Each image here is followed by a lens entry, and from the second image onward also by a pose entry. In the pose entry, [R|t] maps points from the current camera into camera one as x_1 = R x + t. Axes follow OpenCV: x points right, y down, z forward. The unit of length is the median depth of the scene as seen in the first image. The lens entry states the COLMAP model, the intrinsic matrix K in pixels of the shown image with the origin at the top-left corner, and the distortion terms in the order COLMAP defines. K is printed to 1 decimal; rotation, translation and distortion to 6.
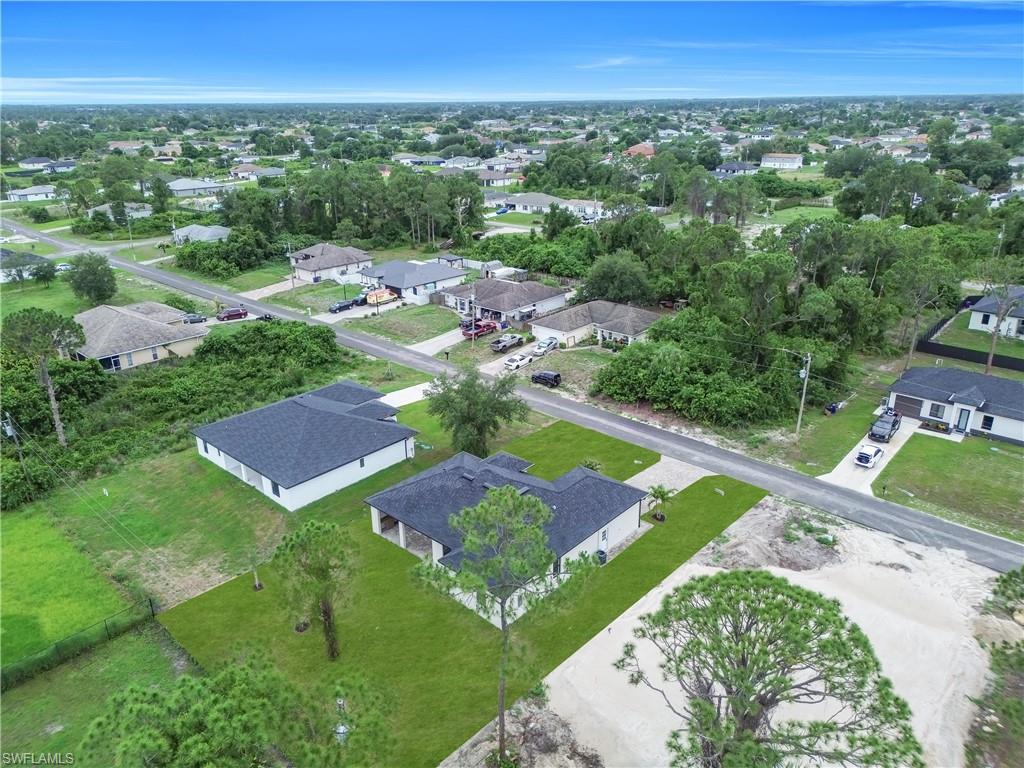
lens RADIAL K [[710.7, 0, 512.0], [0, 710.7, 384.0], [0, 0, 1]] dist [0.051221, -0.069095]
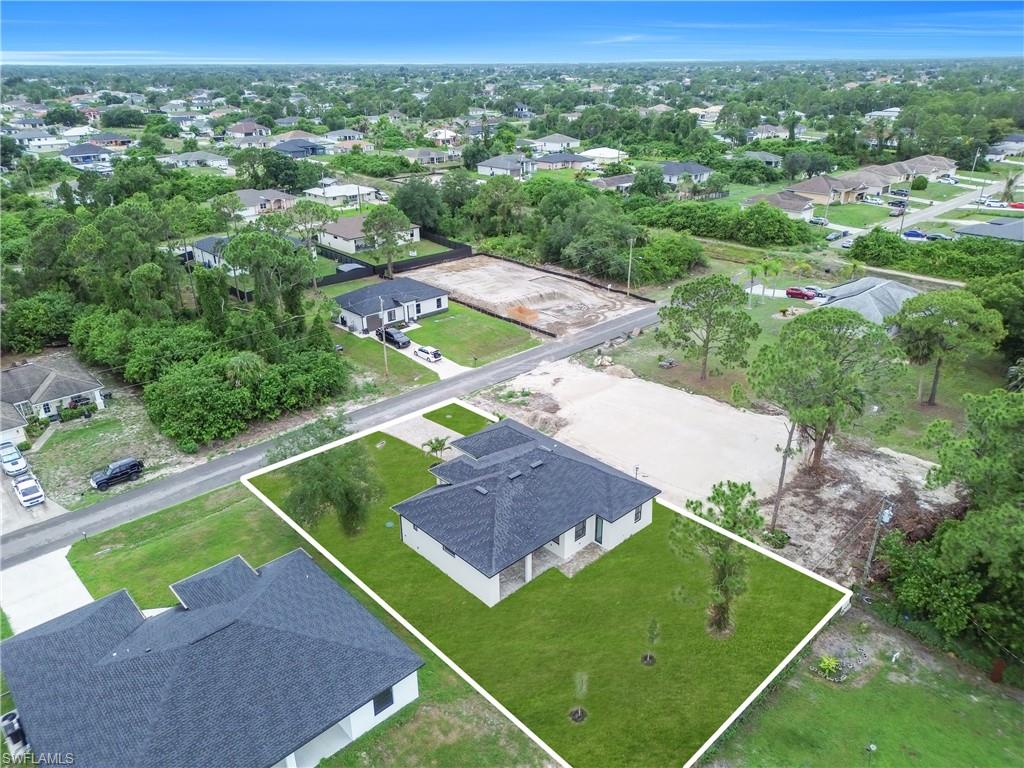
lens RADIAL K [[710.7, 0, 512.0], [0, 710.7, 384.0], [0, 0, 1]] dist [0.051221, -0.069095]
pose [[0.070894, -0.389245, 0.918402, -0.721063], [0.370593, 0.865093, 0.338044, -0.240096], [-0.926086, 0.316388, 0.205582, 0.631139]]
